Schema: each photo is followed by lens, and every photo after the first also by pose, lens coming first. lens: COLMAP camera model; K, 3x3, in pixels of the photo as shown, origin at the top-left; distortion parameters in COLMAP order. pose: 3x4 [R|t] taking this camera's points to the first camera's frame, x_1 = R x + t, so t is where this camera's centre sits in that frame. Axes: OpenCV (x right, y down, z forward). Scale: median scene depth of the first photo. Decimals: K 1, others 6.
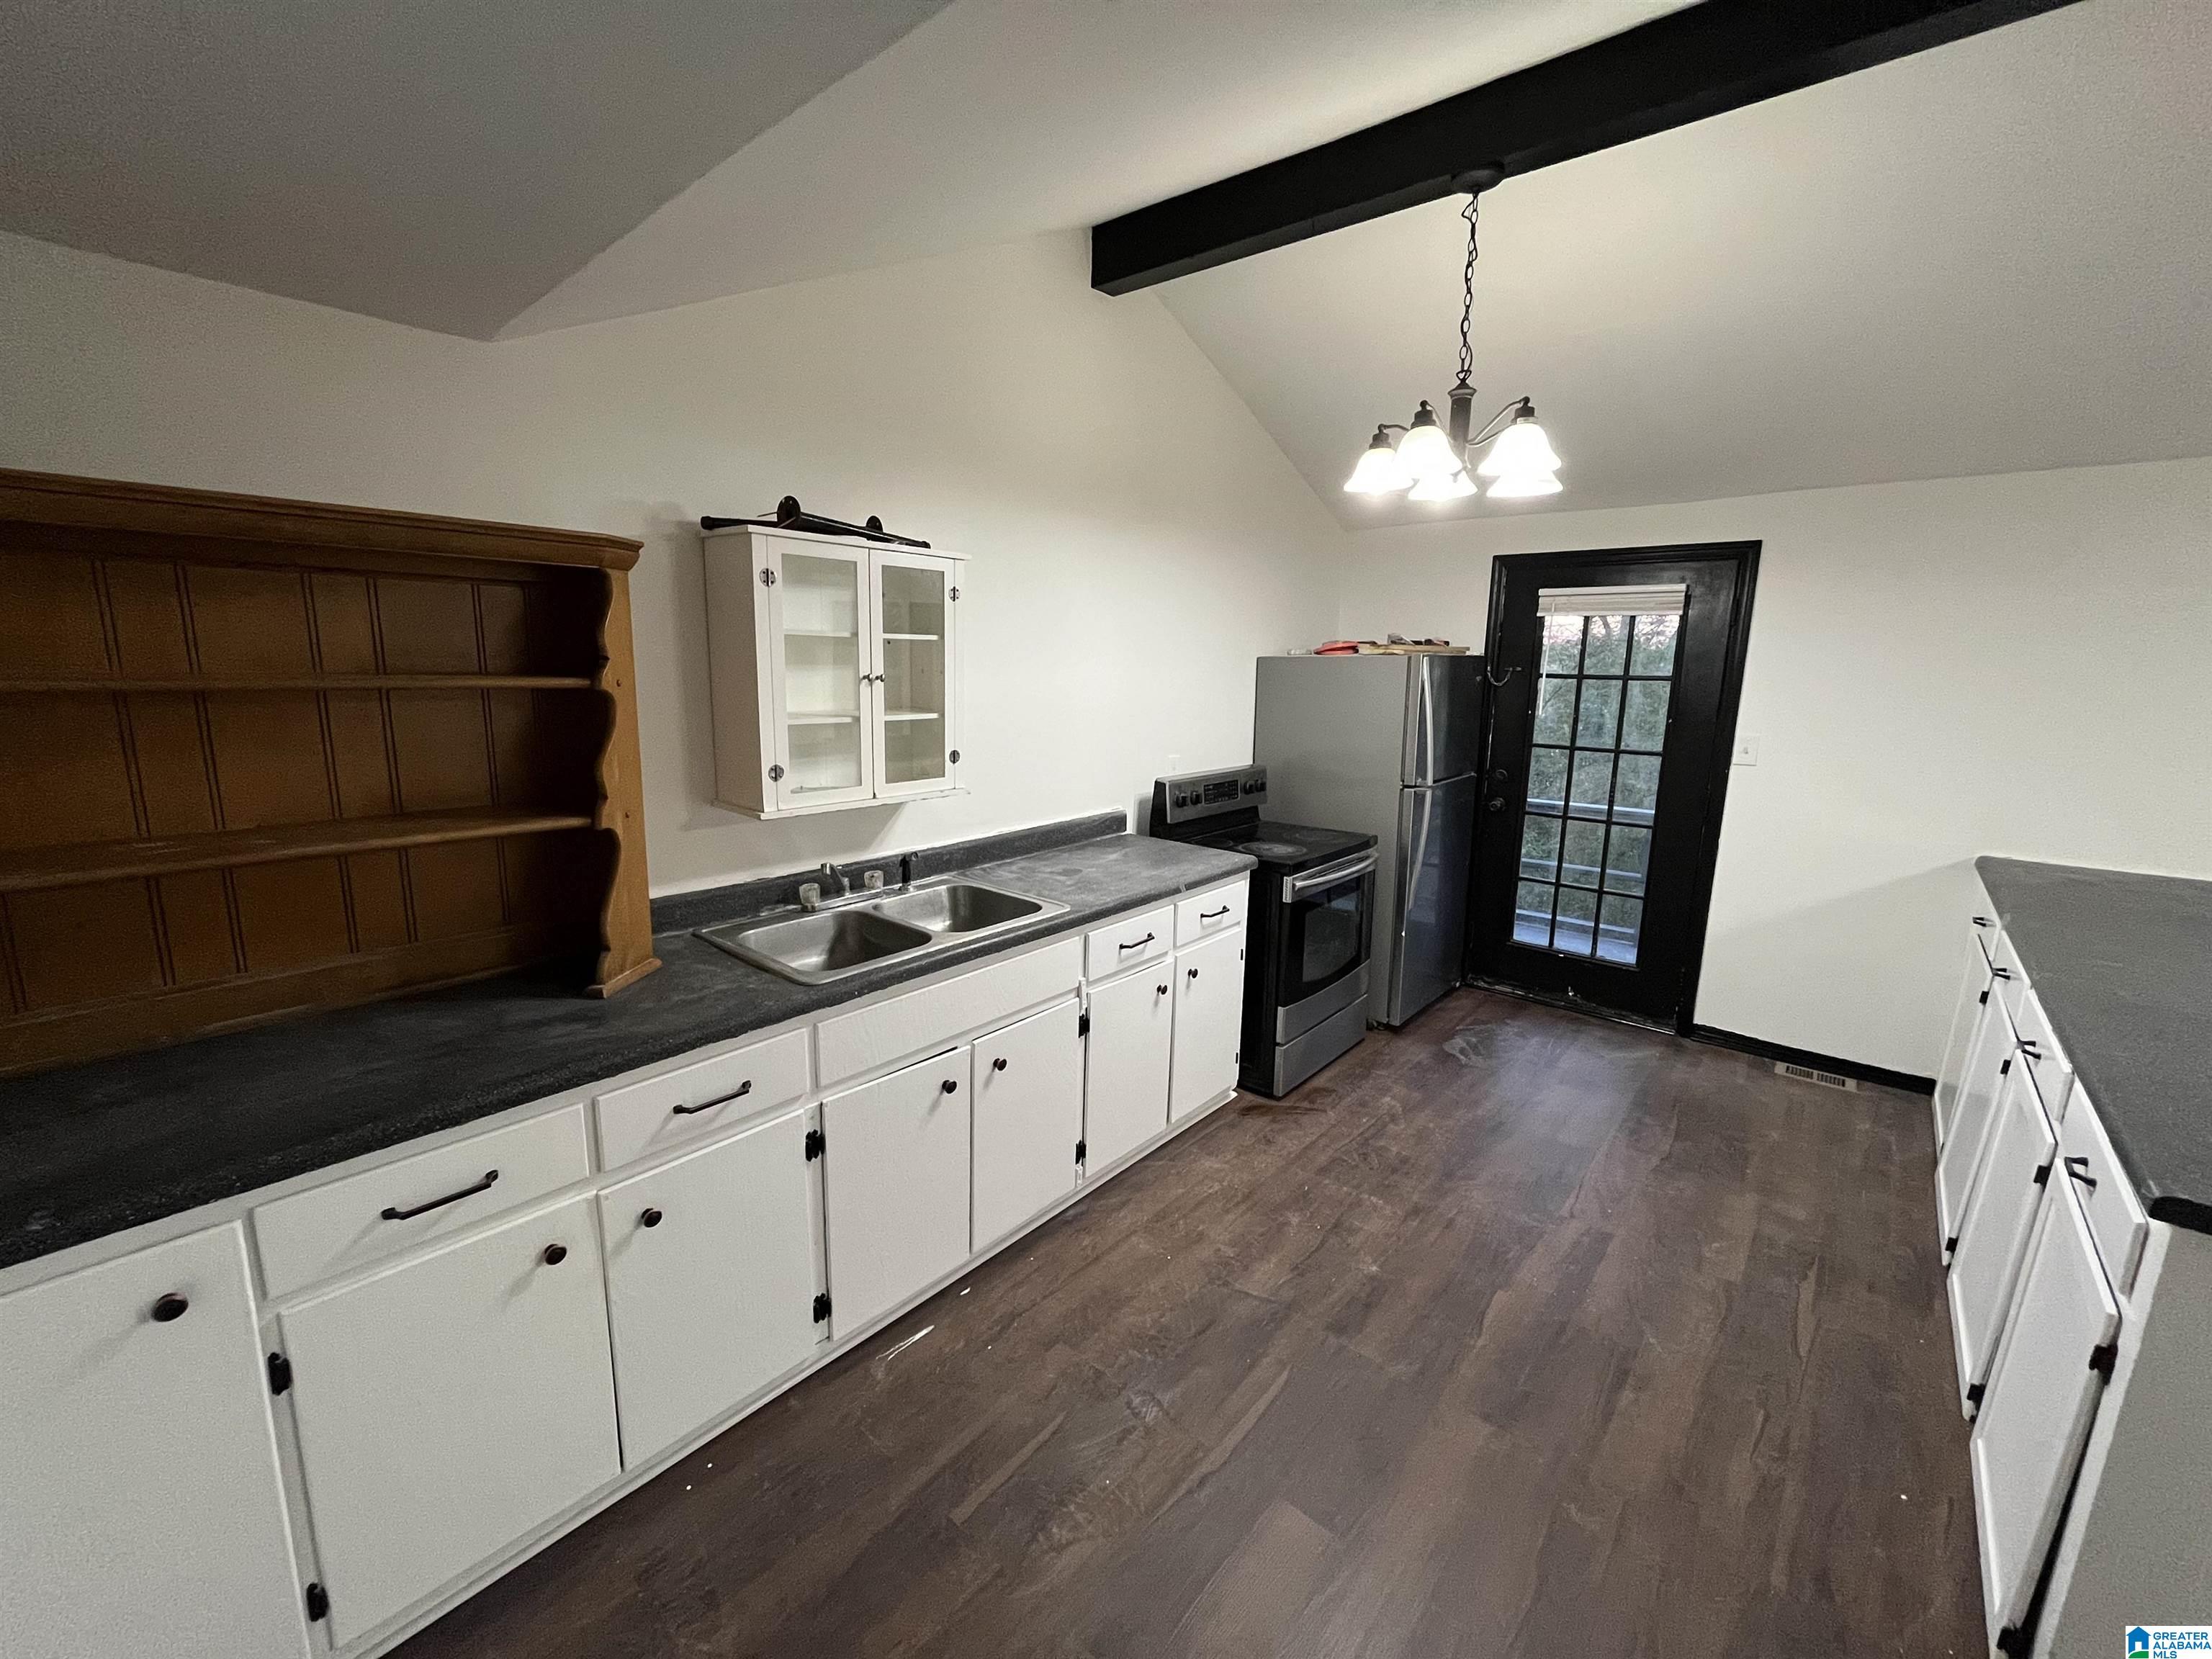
lens RADIAL K [[889.4, 0, 1106.1], [0, 889.4, 829.2], [0, 0, 1]] dist [-0.000579, 0.000008]
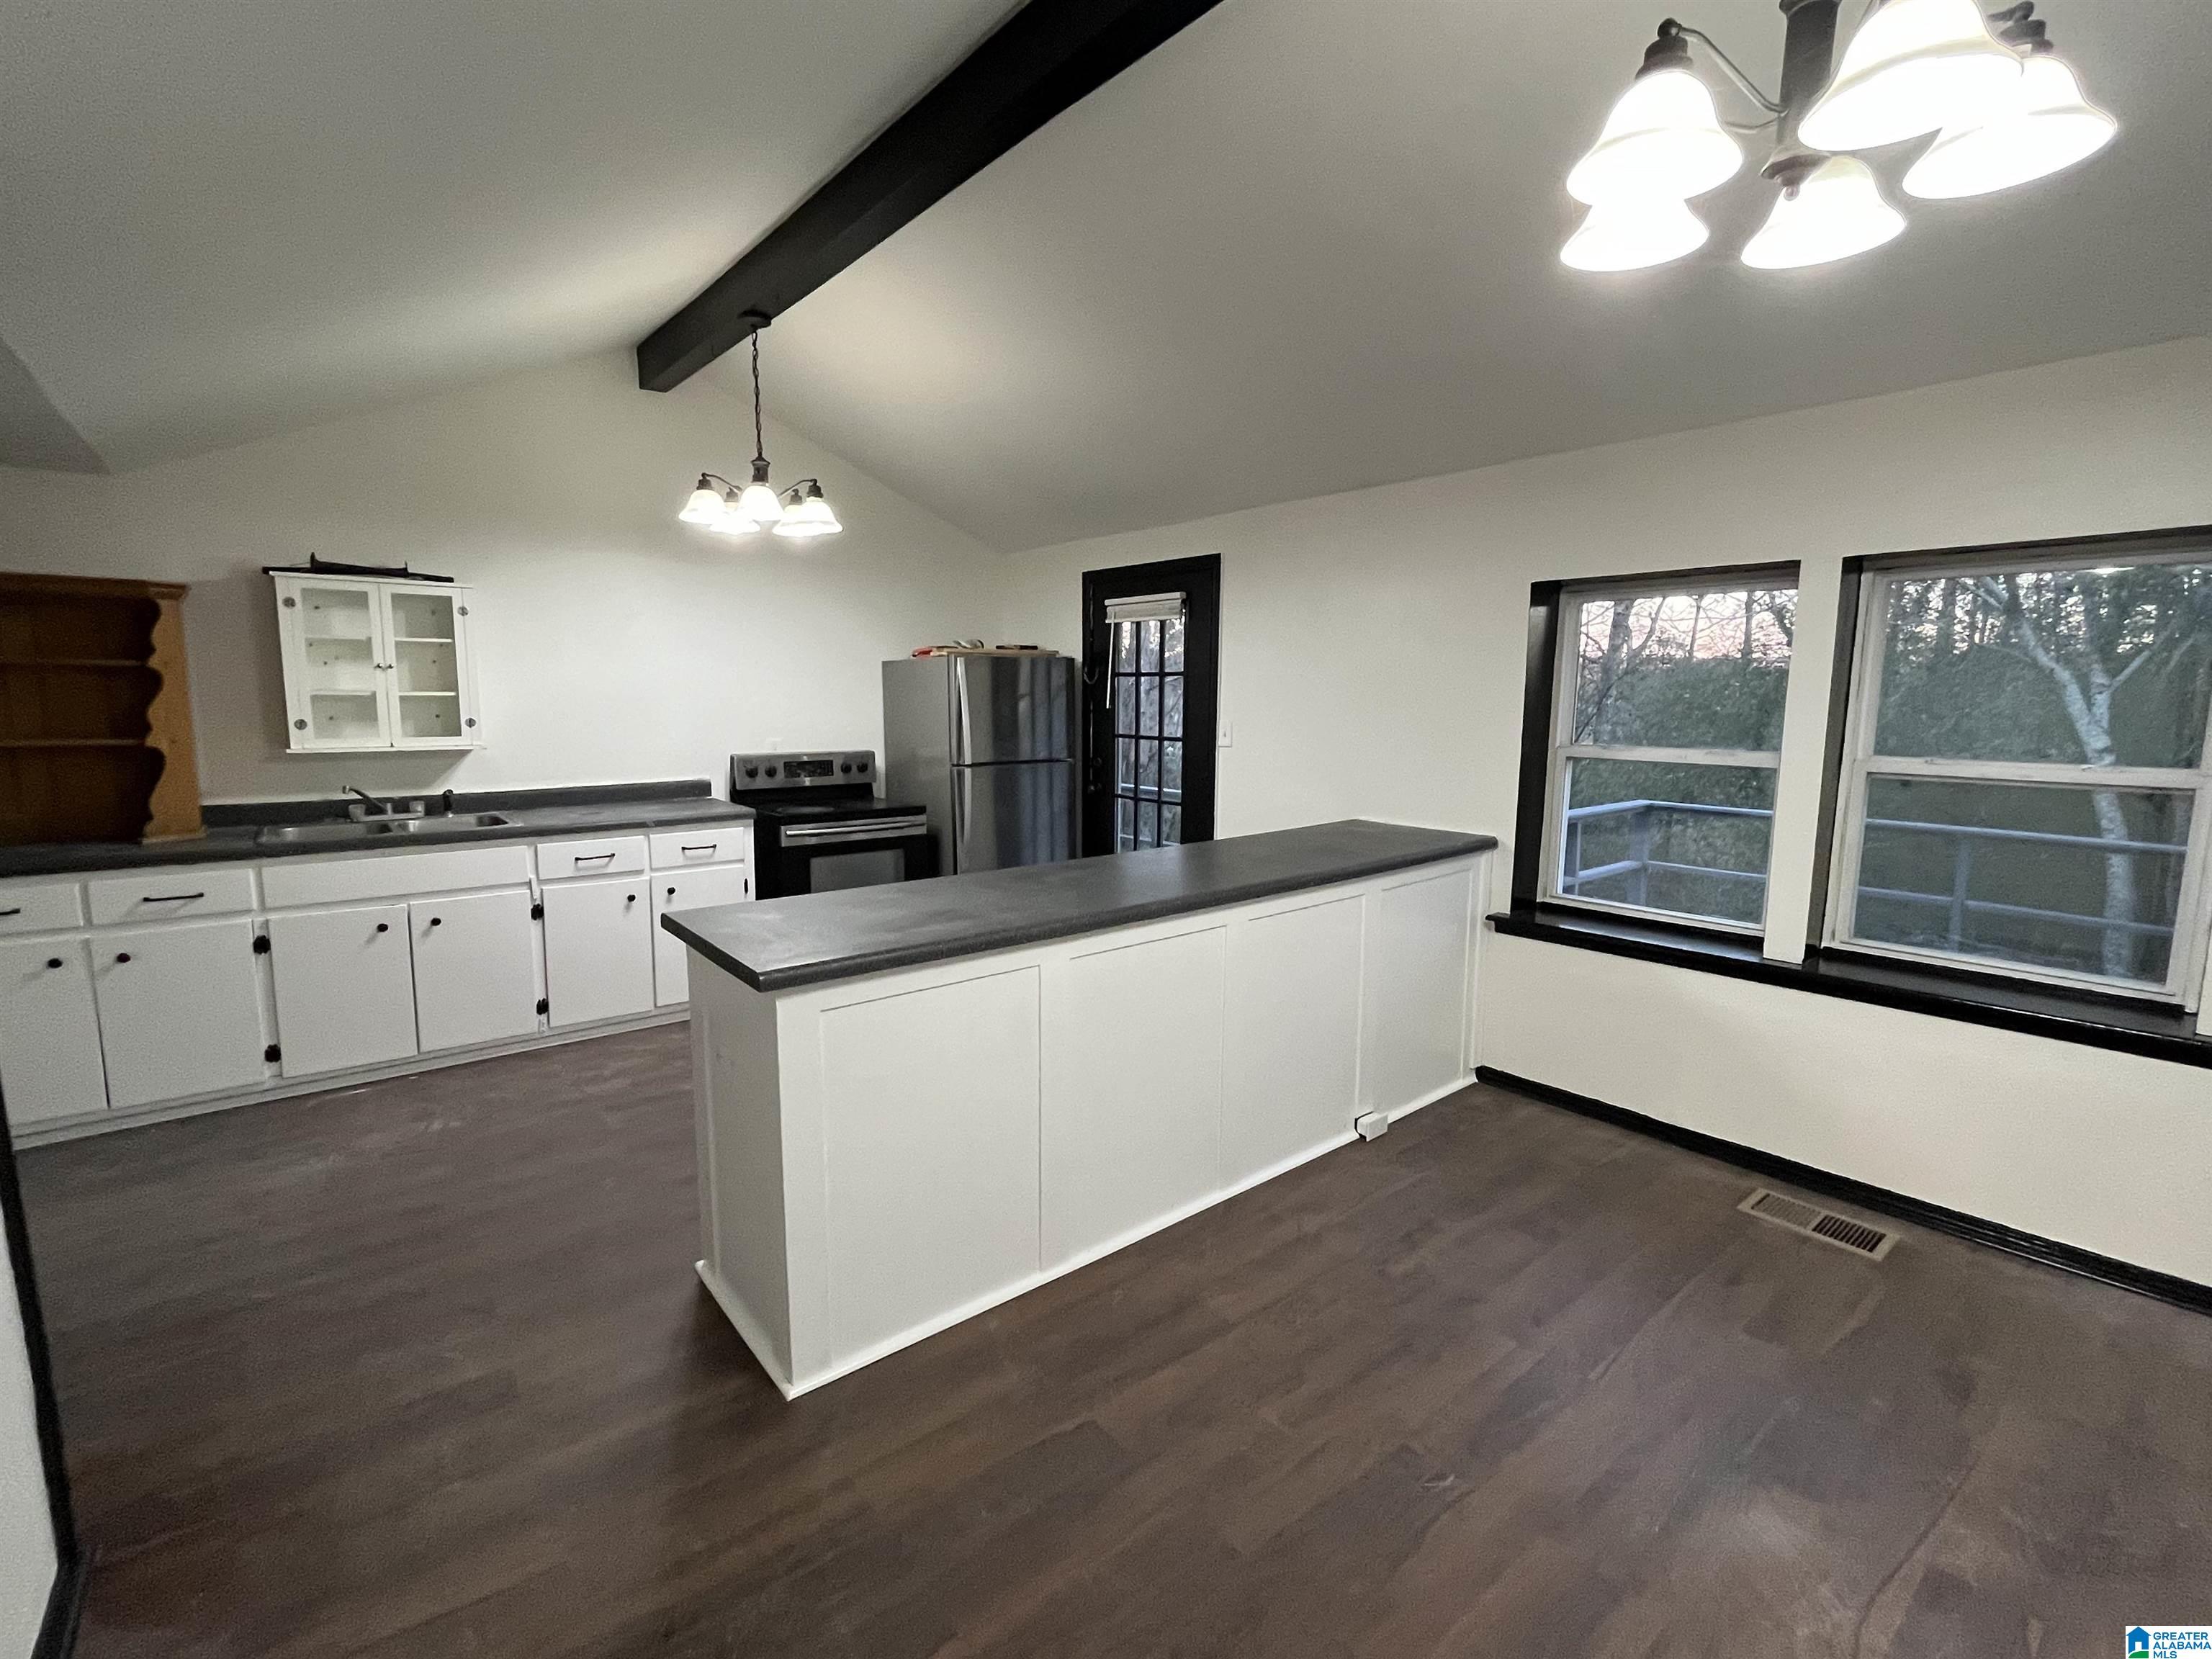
lens RADIAL K [[1006.3, 0, 1103.9], [0, 1006.3, 824.1], [0, 0, 1]] dist [-0.004101, 0.000275]
pose [[0.985557, 0.015774, -0.168607, 1.233832], [-0.025422, 0.998151, -0.055218, 0.161448], [0.167424, 0.058707, 0.984135, -0.464946]]
